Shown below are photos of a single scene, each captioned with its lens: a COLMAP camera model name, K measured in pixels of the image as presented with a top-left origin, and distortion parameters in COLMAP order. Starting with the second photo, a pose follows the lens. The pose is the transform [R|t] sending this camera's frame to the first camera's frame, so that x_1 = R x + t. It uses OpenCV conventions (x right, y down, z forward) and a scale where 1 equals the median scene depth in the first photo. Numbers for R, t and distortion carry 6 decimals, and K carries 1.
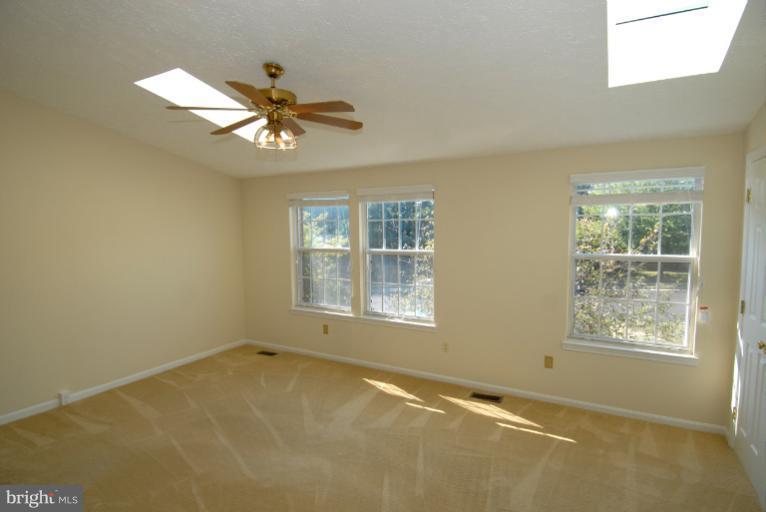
lens RADIAL K [[355.5, 0, 383.4], [0, 355.5, 247.9], [0, 0, 1]] dist [-0.058762, 0.000274]
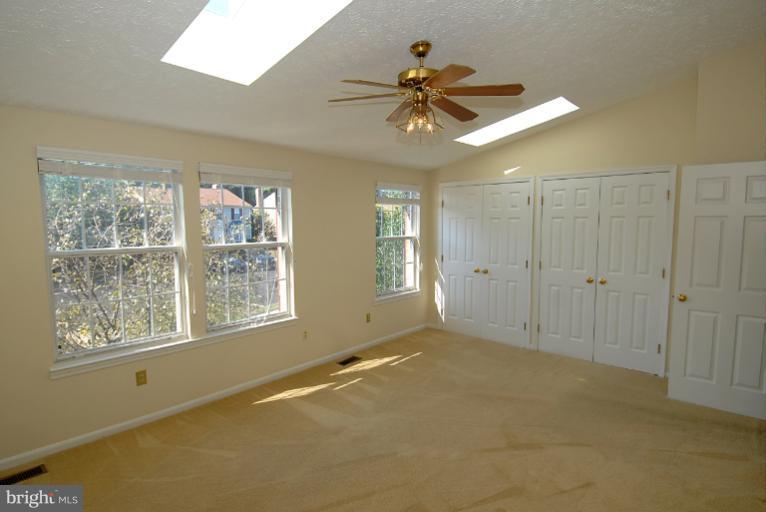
lens RADIAL K [[397.2, 0, 381.6], [0, 397.2, 259.9], [0, 0, 1]] dist [0.053509, -0.059433]
pose [[0.254754, -0.095186, 0.962310, -0.873979], [0.056124, 0.994922, 0.083554, -0.017161], [-0.965376, 0.032723, 0.258802, 0.497110]]
